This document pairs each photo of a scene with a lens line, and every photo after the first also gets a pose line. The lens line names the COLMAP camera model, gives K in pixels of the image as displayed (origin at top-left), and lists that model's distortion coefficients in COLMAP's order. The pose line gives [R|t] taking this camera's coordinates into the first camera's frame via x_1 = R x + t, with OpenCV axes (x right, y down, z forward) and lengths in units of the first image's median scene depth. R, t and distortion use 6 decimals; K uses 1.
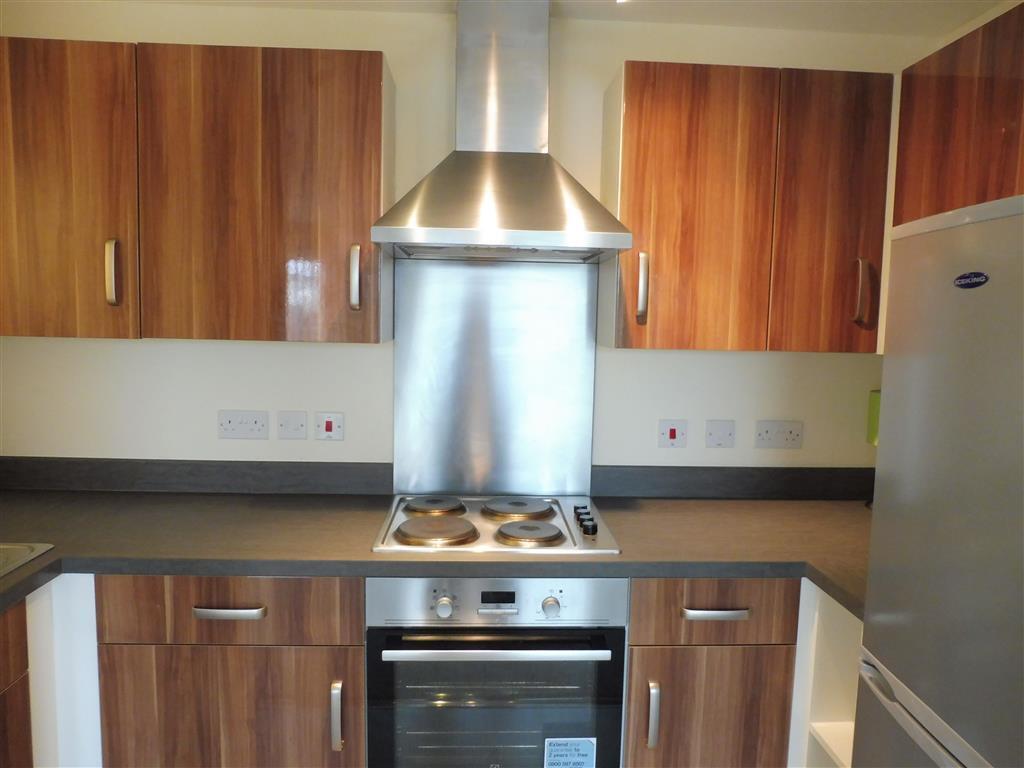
lens RADIAL K [[721.5, 0, 512.0], [0, 721.5, 384.0], [0, 0, 1]] dist [-0.072000, 0.036153]
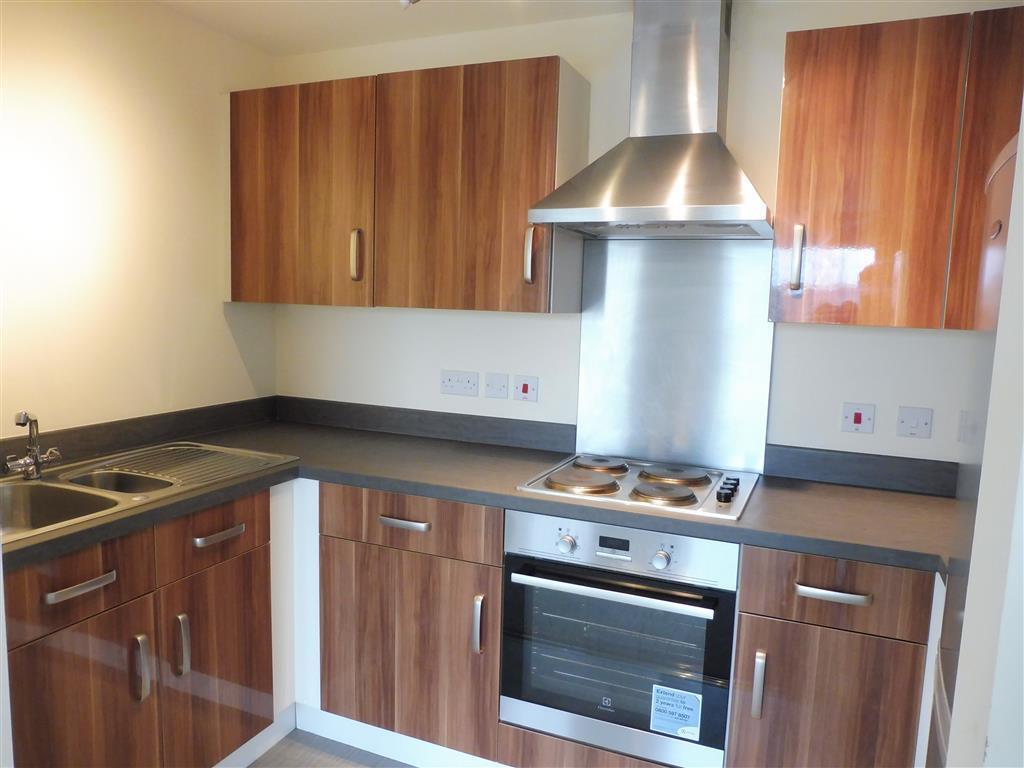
lens RADIAL K [[729.3, 0, 512.0], [0, 729.3, 384.0], [0, 0, 1]] dist [-0.059747, -0.001561]
pose [[0.896431, 0.054454, -0.439826, 0.297734], [-0.051816, 0.998494, 0.018012, 0.040165], [0.440144, 0.006643, 0.897902, -0.063233]]
